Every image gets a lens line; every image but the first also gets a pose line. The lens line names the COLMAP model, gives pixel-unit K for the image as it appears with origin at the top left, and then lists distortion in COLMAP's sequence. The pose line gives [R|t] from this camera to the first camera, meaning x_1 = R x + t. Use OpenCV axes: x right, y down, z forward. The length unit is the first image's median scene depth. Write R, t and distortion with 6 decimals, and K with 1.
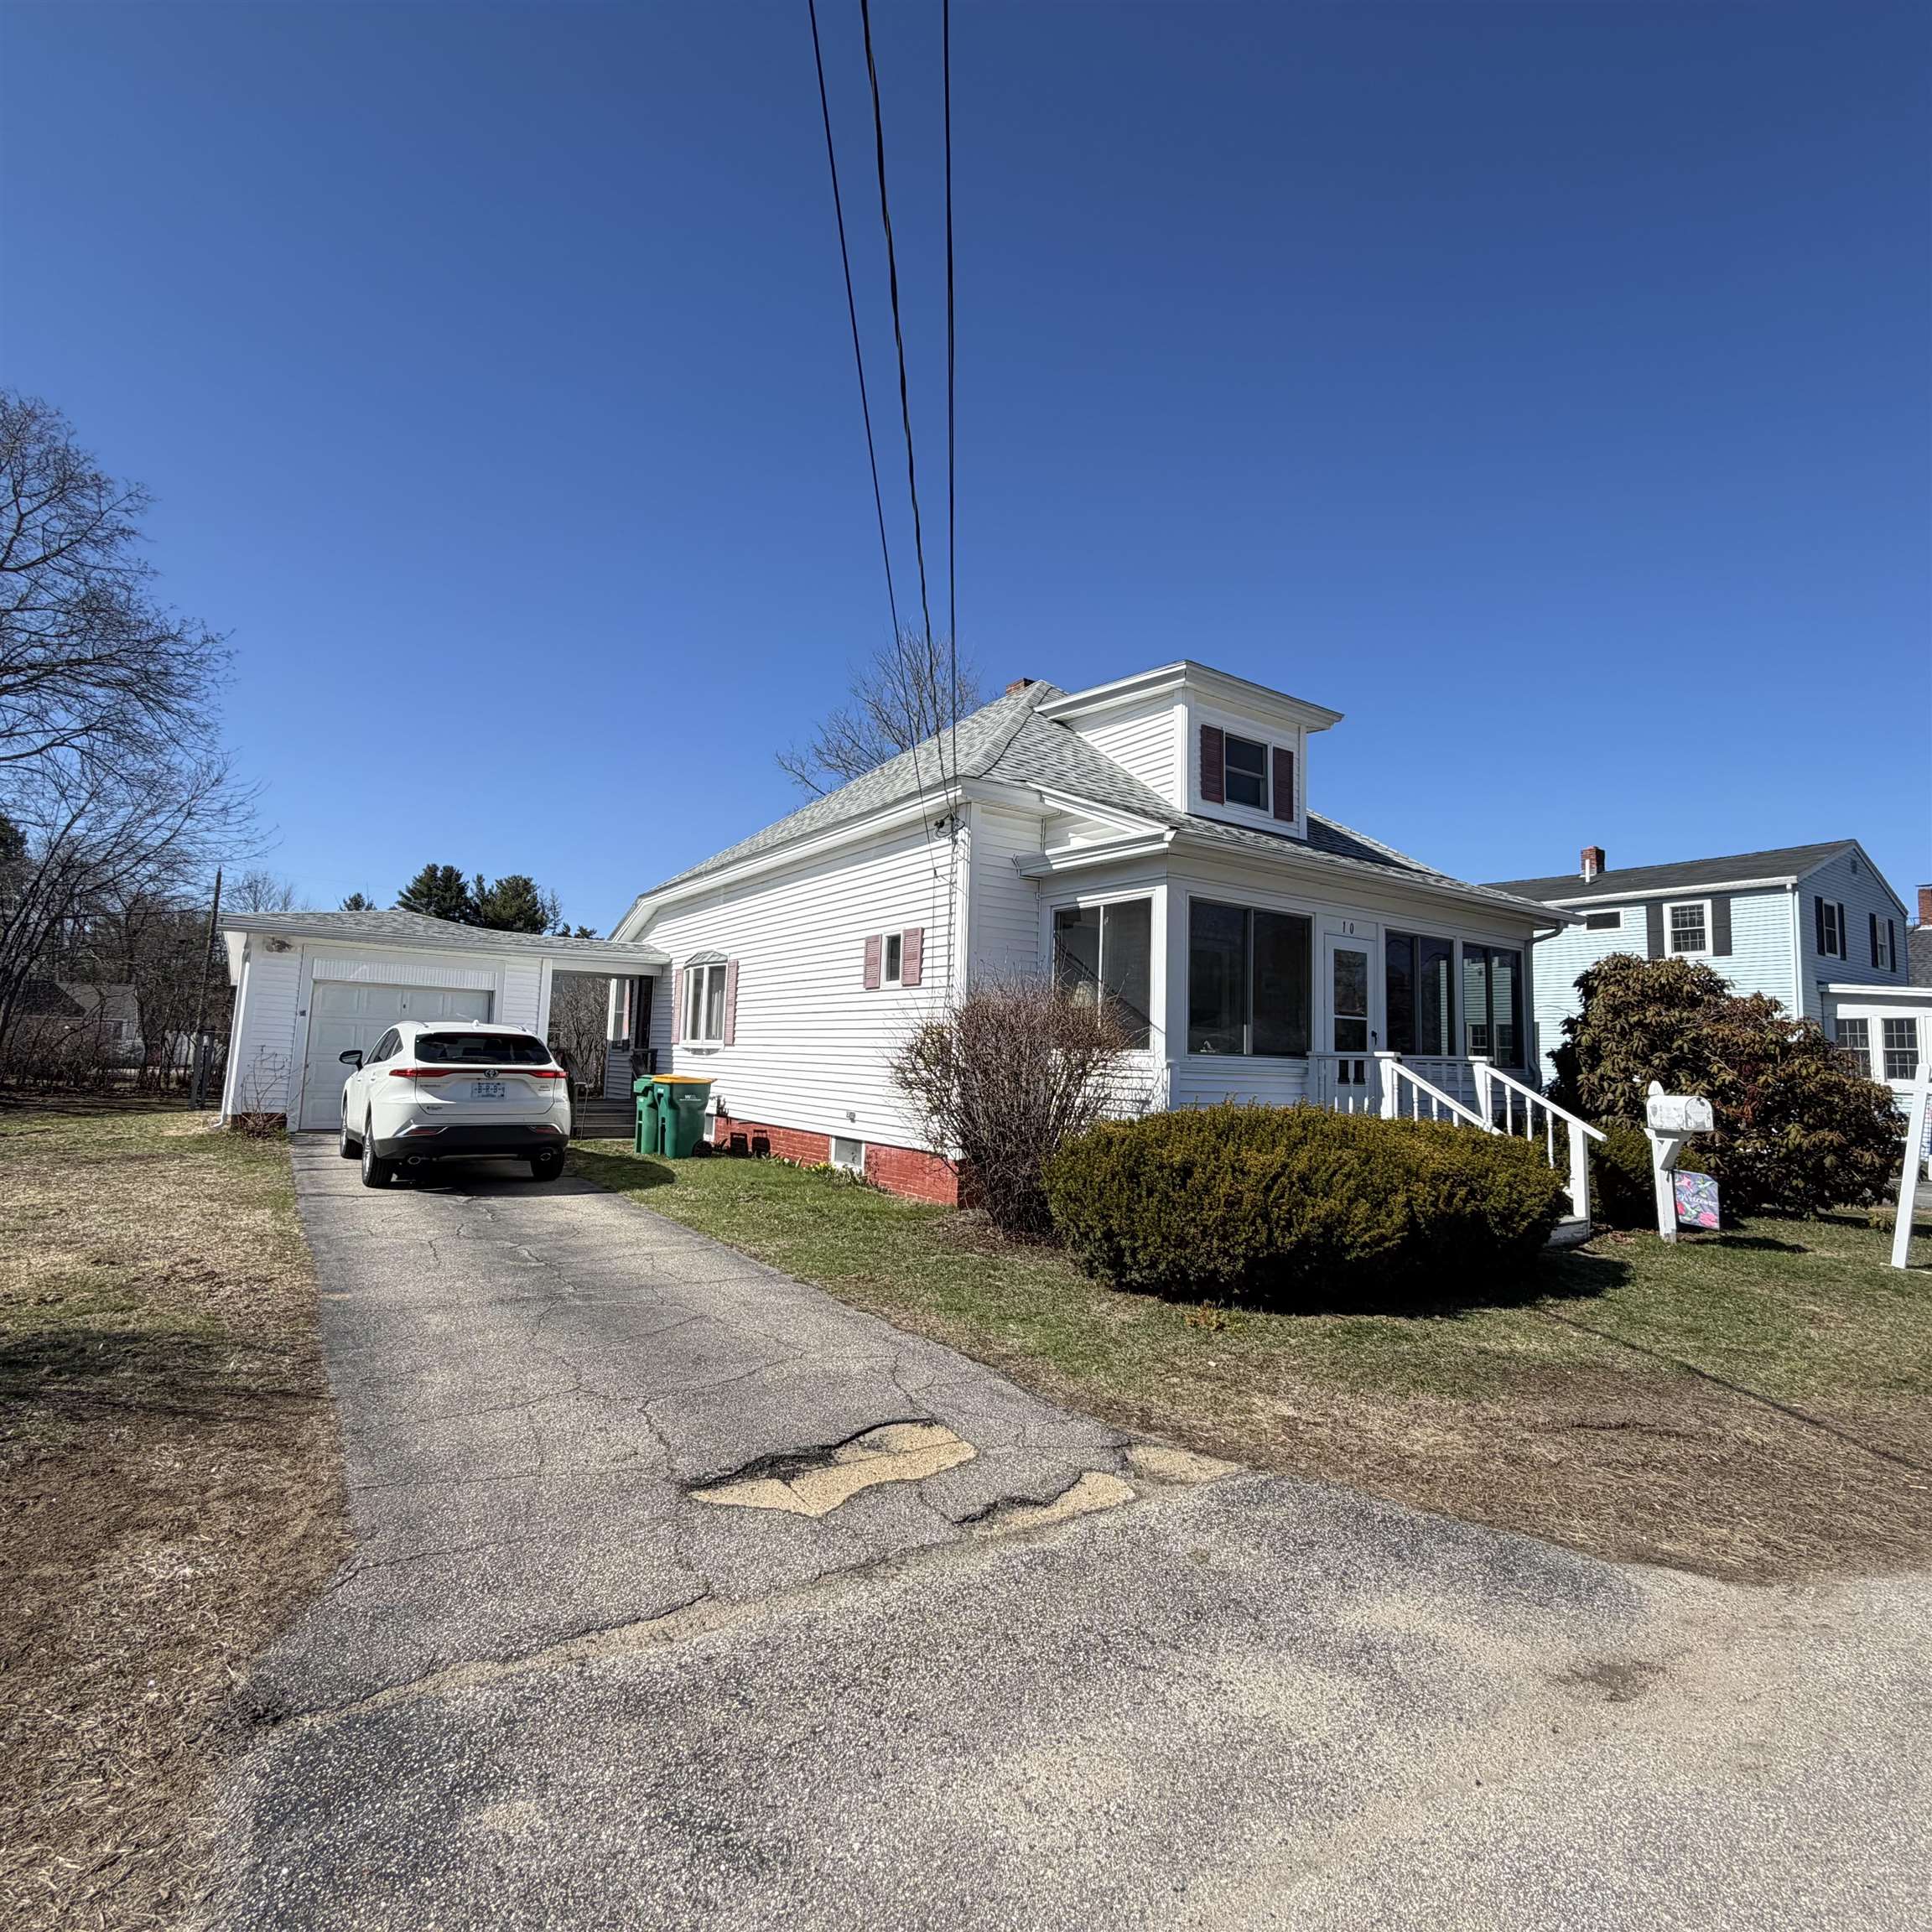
lens RADIAL K [[1014.1, 0, 955.4], [0, 1014.1, 967.8], [0, 0, 1]] dist [0.003844, -0.000013]
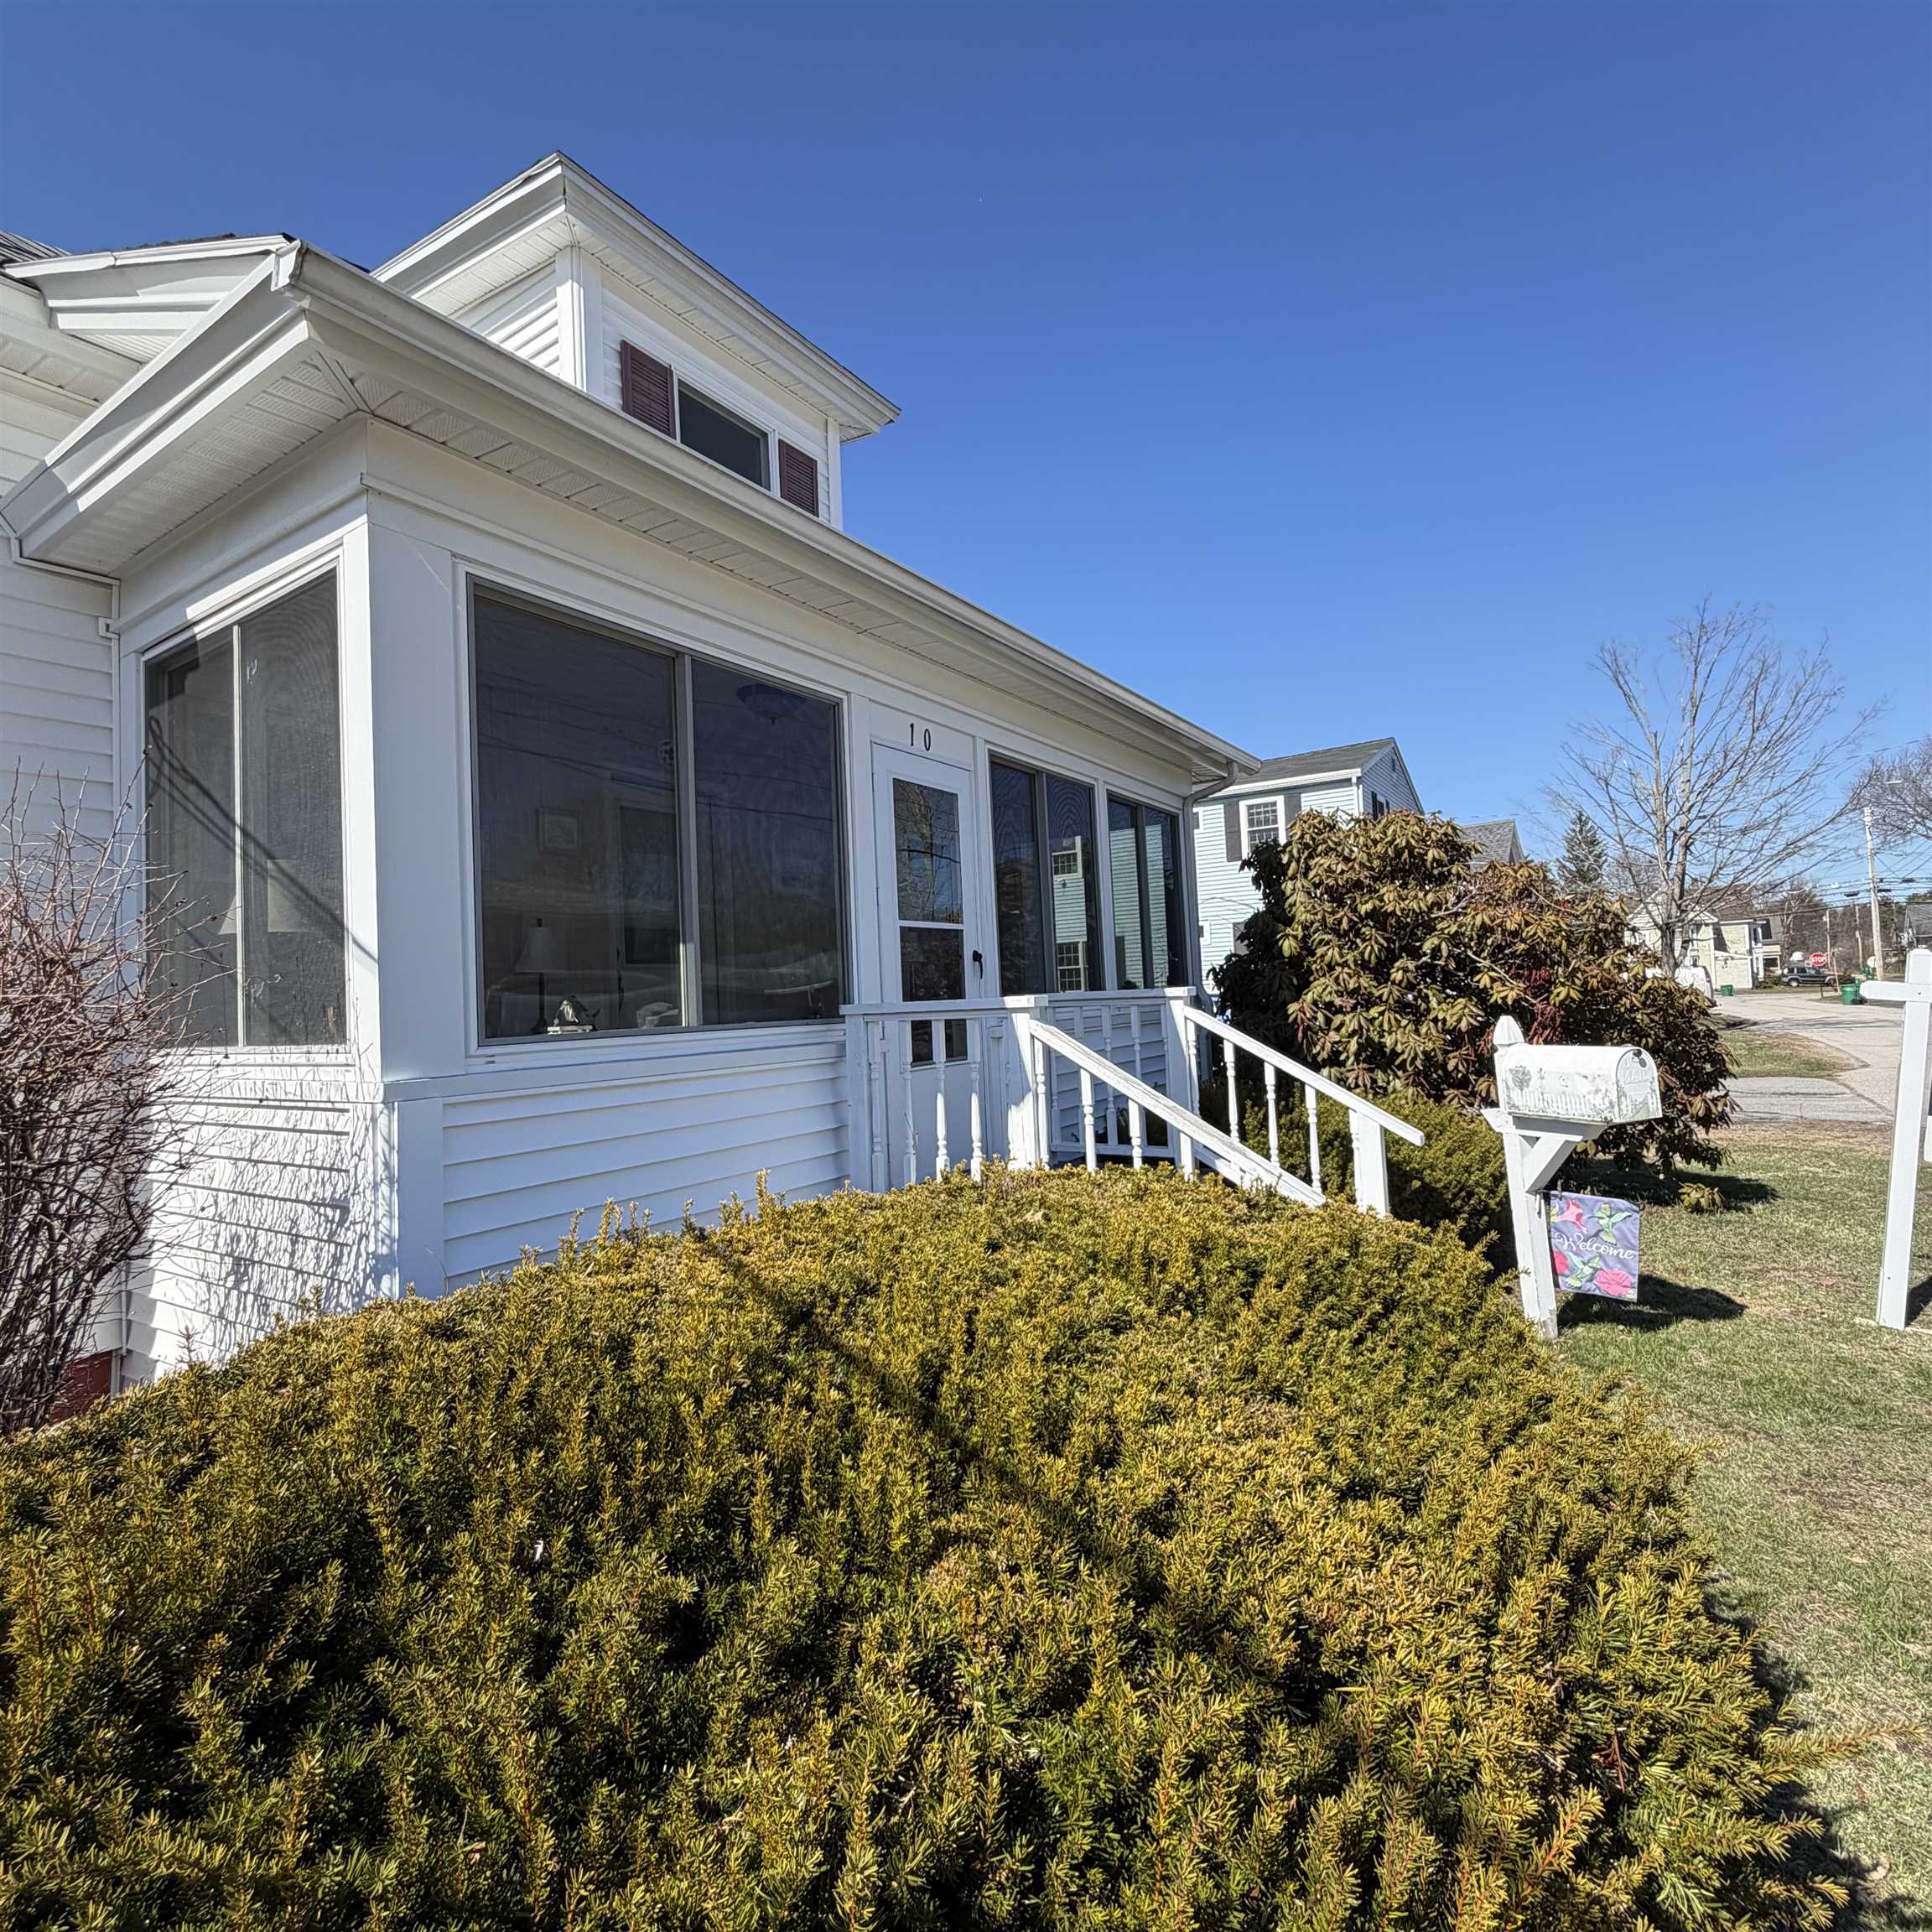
lens RADIAL K [[1031.0, 0, 966.0], [0, 1031.0, 966.0], [0, 0, 1]] dist [-0.003777, -0.000414]
pose [[0.917859, -0.061117, 0.392174, 0.219806], [0.038506, 0.997124, 0.065272, 0.038673], [-0.395035, -0.044810, 0.917573, 0.565498]]
